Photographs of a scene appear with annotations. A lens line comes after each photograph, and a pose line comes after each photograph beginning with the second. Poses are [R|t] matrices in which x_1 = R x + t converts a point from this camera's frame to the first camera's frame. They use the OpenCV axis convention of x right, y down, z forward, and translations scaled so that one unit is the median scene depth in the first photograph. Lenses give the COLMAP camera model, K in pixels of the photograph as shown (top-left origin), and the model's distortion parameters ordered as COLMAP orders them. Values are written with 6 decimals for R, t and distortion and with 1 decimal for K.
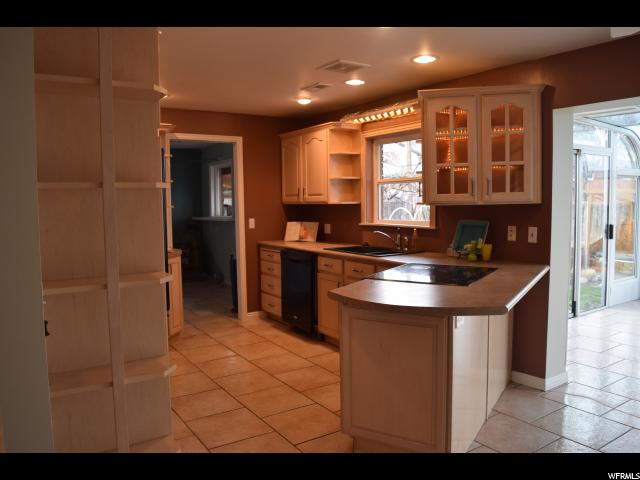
lens RADIAL K [[499.7, 0, 317.0], [0, 499.7, 237.9], [0, 0, 1]] dist [-0.085536, 0.017214]
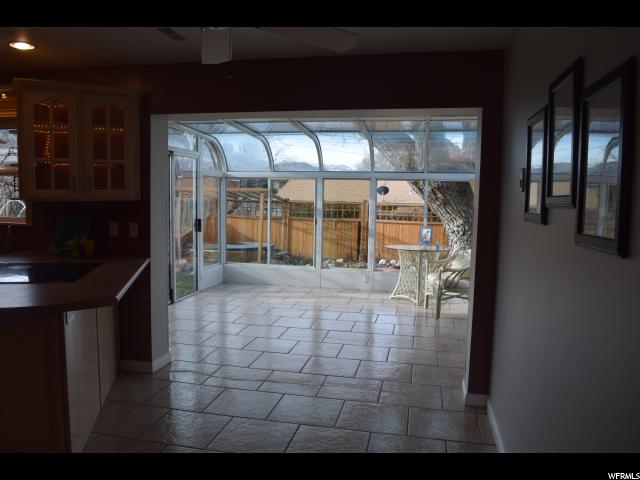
lens RADIAL K [[499.7, 0, 320.7], [0, 499.7, 239.1], [0, 0, 1]] dist [-0.085536, 0.017214]
pose [[0.706268, -0.033710, 0.707141, -0.033466], [0.024357, 0.999431, 0.023317, -0.001099], [-0.707525, 0.000755, 0.706688, -0.044281]]
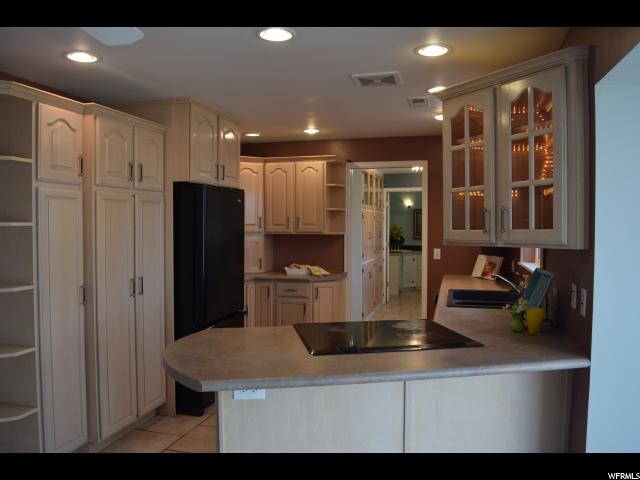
lens RADIAL K [[499.7, 0, 321.1], [0, 499.7, 236.0], [0, 0, 1]] dist [-0.085536, 0.017214]
pose [[0.661008, 0.048159, -0.748832, 0.666630], [-0.085491, 0.996274, -0.011392, -0.052983], [0.745493, 0.071548, 0.662662, 0.370897]]
